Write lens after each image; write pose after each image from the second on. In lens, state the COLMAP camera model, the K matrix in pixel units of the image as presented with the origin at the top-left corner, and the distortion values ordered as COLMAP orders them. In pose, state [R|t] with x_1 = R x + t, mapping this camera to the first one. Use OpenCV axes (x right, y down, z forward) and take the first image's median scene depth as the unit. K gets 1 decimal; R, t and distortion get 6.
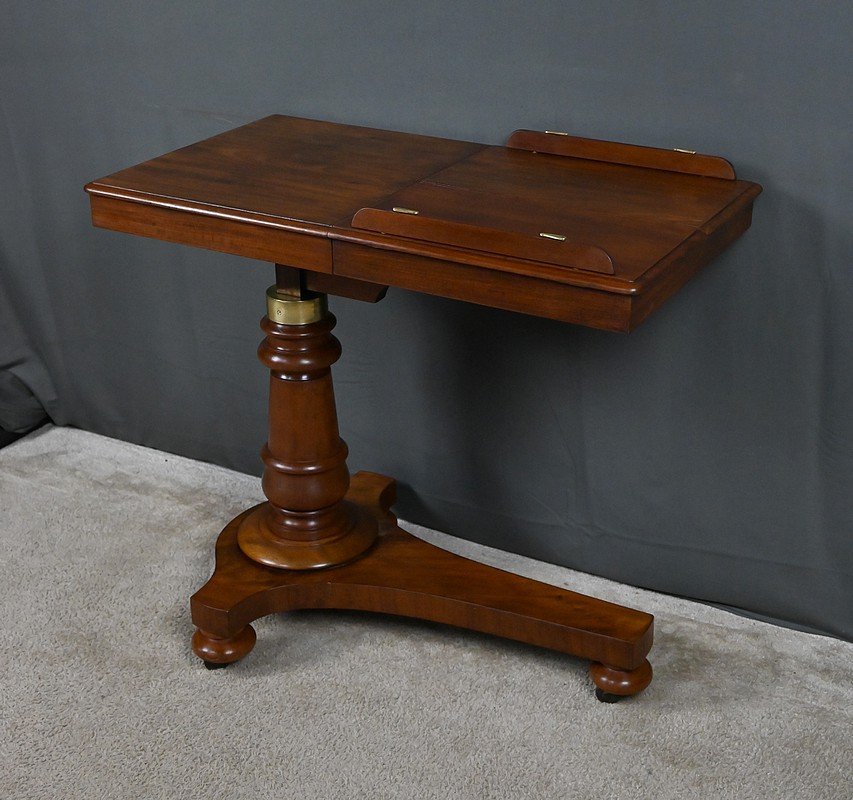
lens RADIAL K [[1336.9, 0, 429.5], [0, 1336.9, 392.8], [0, 0, 1]] dist [0.031524, 0.000000]
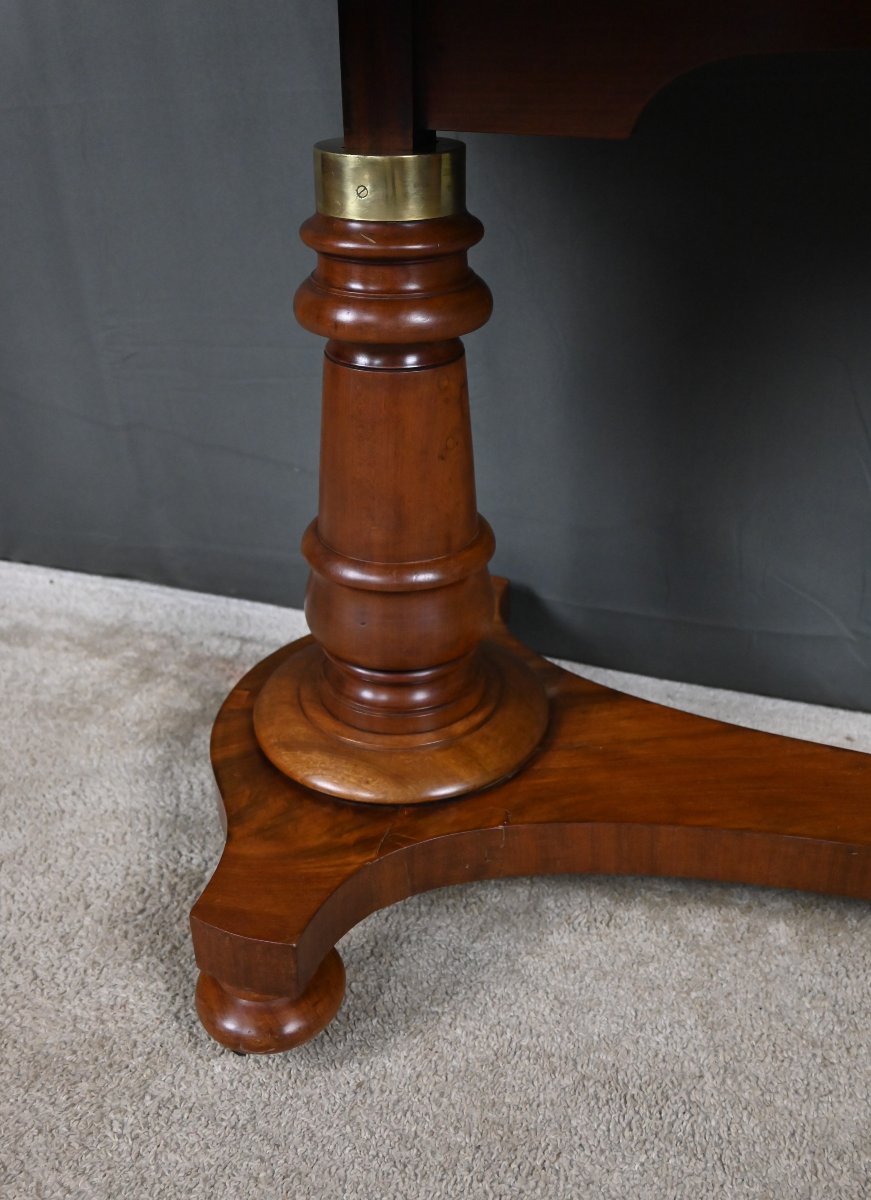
lens RADIAL K [[1072.0, 0, 447.2], [0, 1072.0, 570.6], [0, 0, 1]] dist [0.021193, -0.024543]
pose [[0.977410, -0.091480, 0.190529, -0.151272], [0.077351, 0.993762, 0.080330, 0.027420], [-0.196689, -0.063778, 0.978389, 0.655533]]
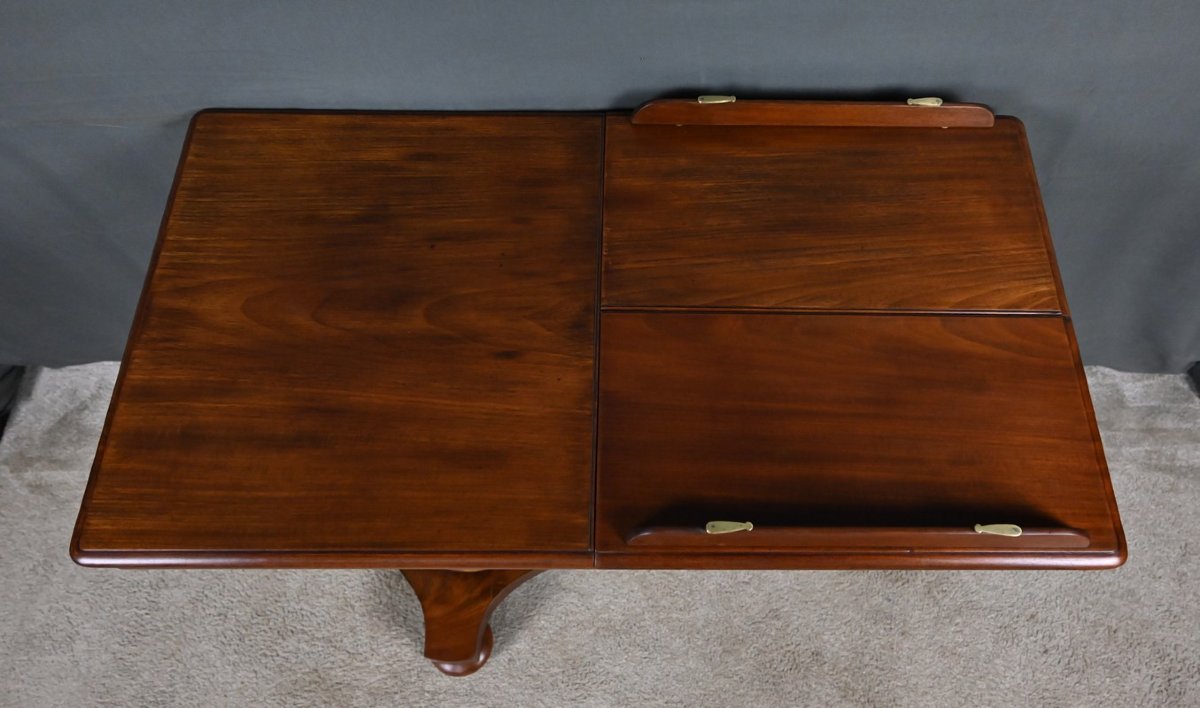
lens RADIAL K [[825.6, 0, 613.6], [0, 825.6, 351.7], [0, 0, 1]] dist [0.010064, -0.000629]
pose [[0.868411, -0.452931, 0.201780, -0.080171], [0.221732, 0.718714, 0.659004, -0.353675], [-0.443506, -0.527545, 0.724568, 0.615120]]
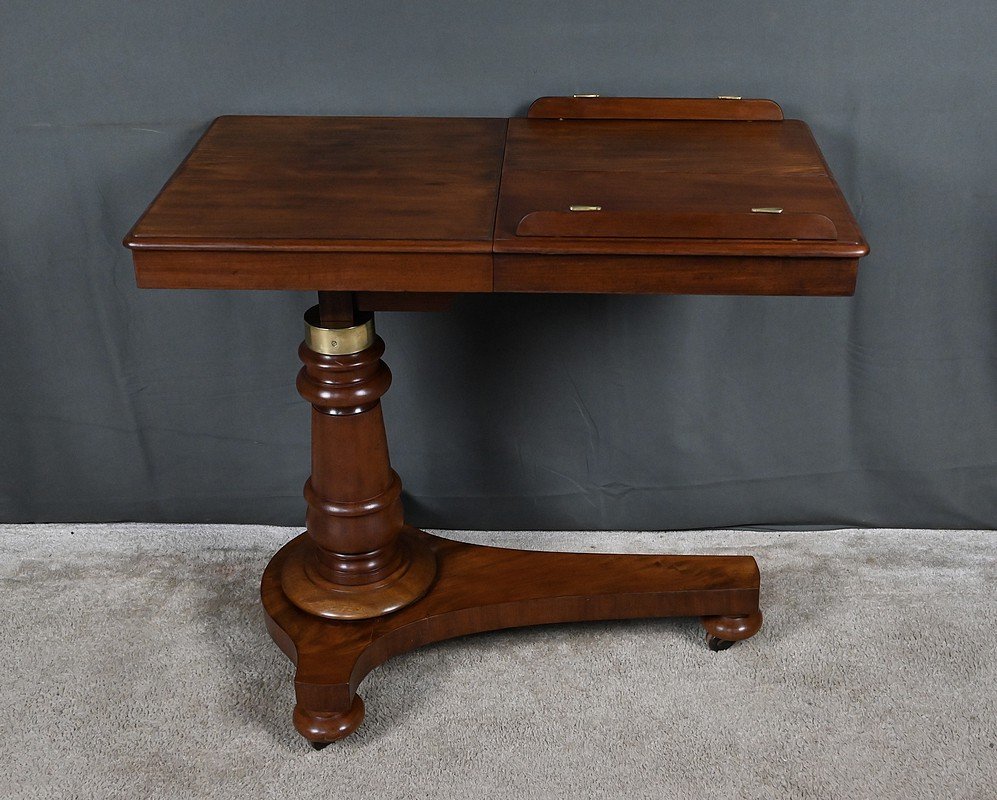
lens RADIAL K [[1273.7, 0, 498.3], [0, 1273.7, 427.7], [0, 0, 1]] dist [0.026670, 0.000000]
pose [[0.886031, -0.236337, 0.398865, -0.347201], [0.198782, 0.970881, 0.133700, -0.092324], [-0.418849, -0.039175, 0.907211, 0.185814]]
